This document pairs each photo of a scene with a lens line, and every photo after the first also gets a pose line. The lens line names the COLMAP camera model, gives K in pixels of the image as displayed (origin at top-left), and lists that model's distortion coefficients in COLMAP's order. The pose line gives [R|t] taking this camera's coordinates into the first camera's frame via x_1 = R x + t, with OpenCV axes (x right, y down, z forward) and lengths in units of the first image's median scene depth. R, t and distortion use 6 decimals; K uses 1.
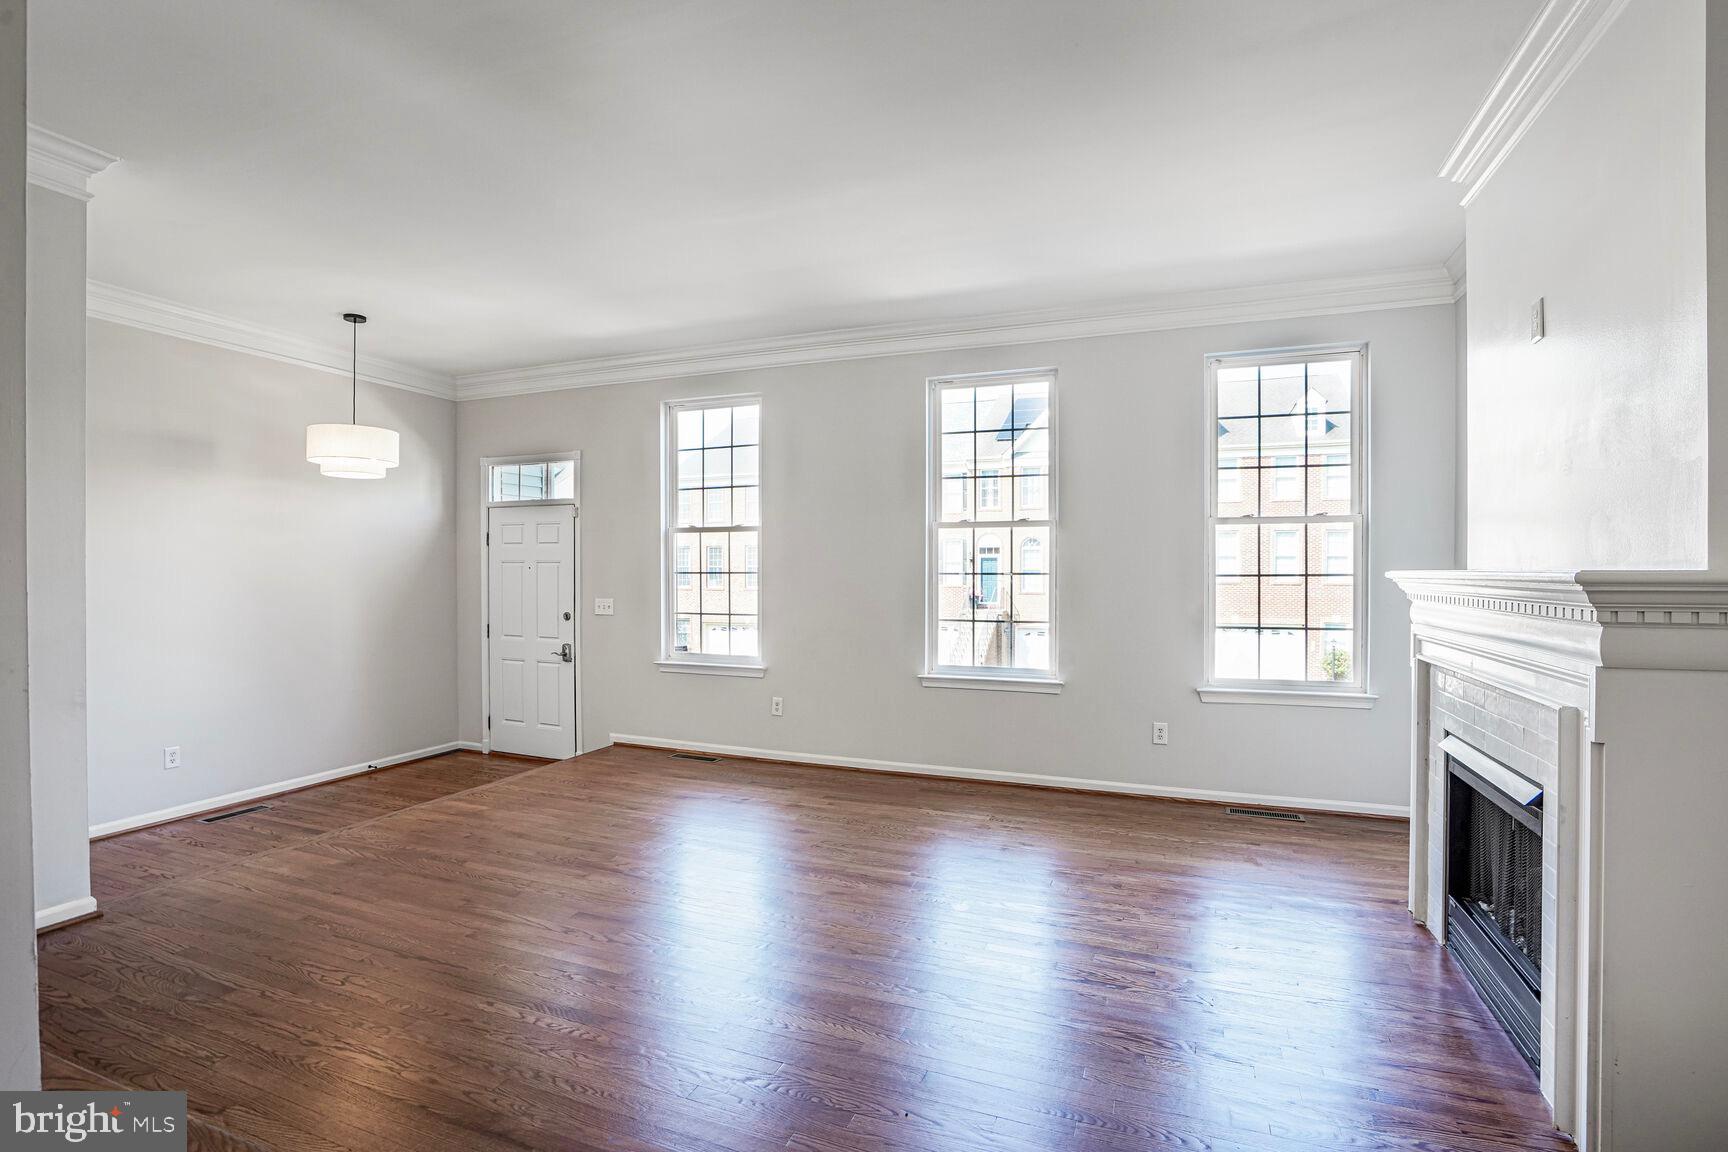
lens RADIAL K [[819.0, 0, 859.3], [0, 819.0, 576.1], [0, 0, 1]] dist [-0.055448, 0.024021]
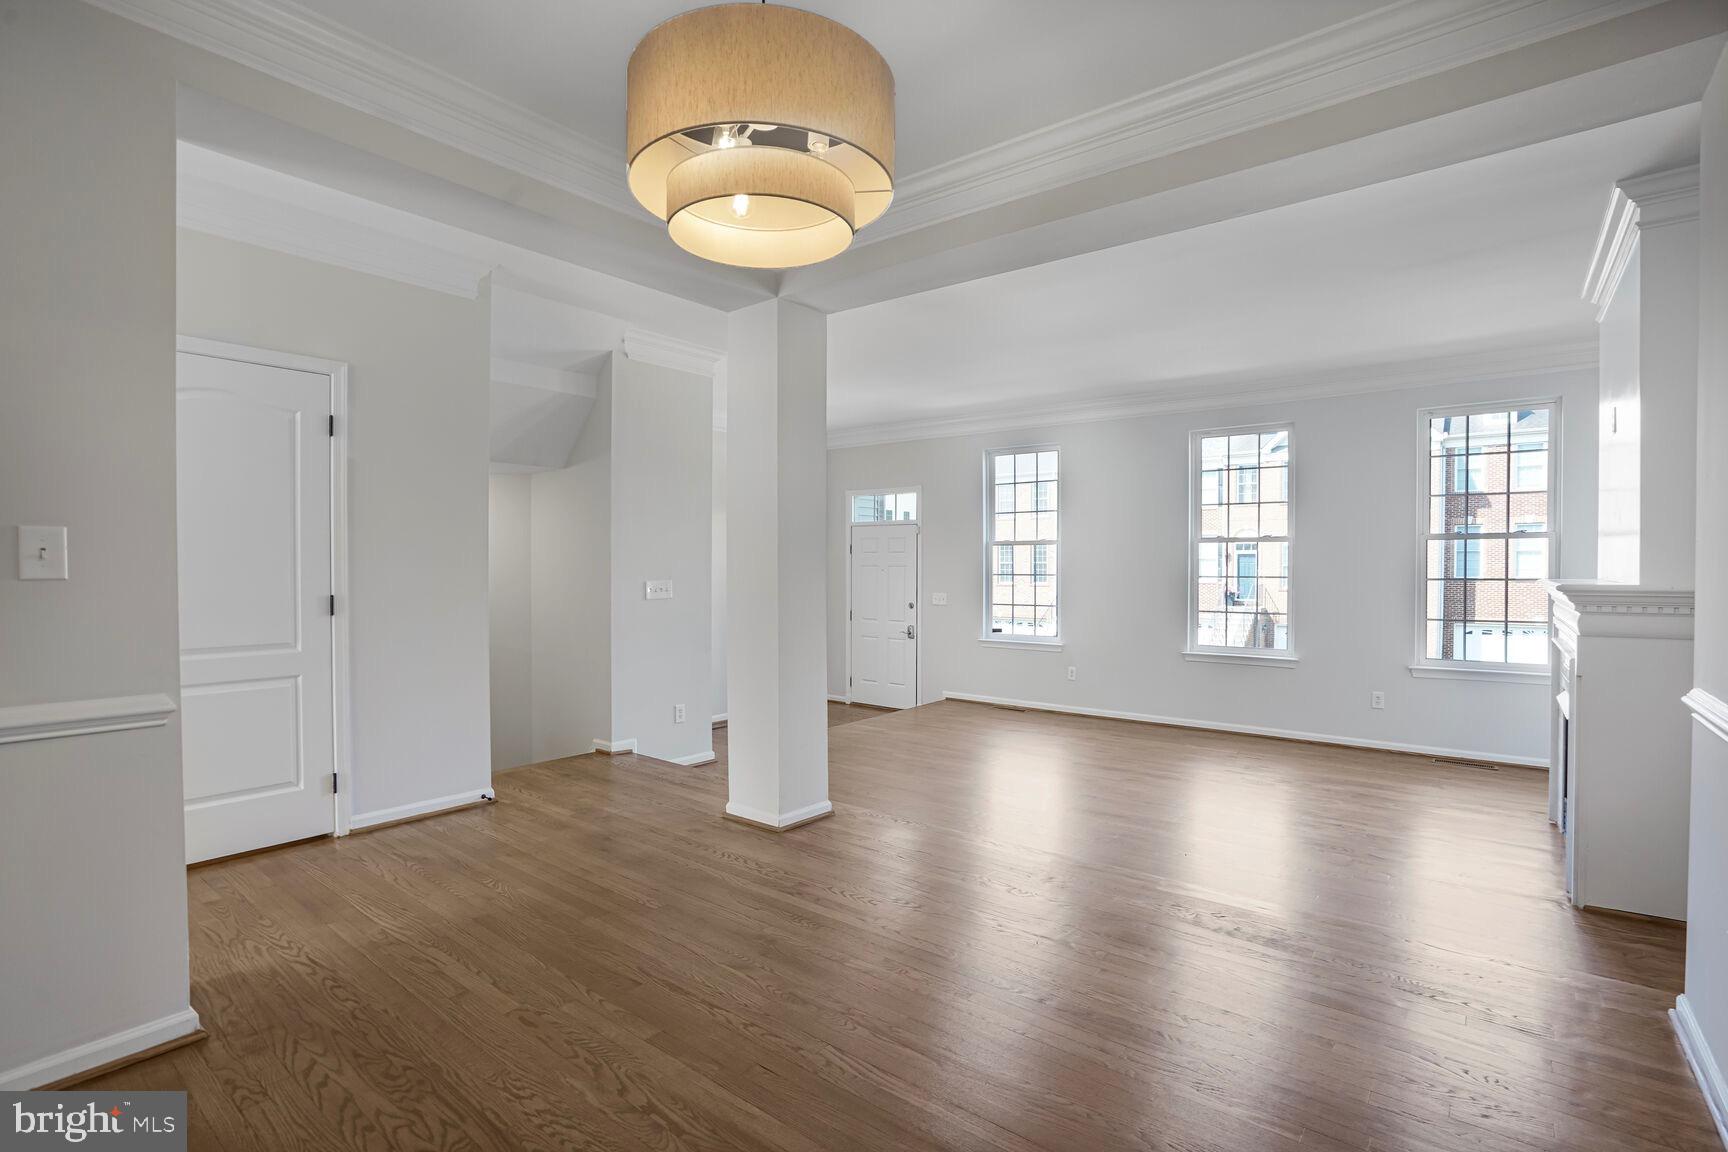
lens RADIAL K [[819.0, 0, 859.3], [0, 819.0, 576.1], [0, 0, 1]] dist [-0.055448, 0.024021]
pose [[0.956031, 0.003735, -0.293241, -0.041670], [-0.001967, 0.999978, 0.006326, -0.010366], [0.293258, -0.005471, 0.956018, -0.398928]]
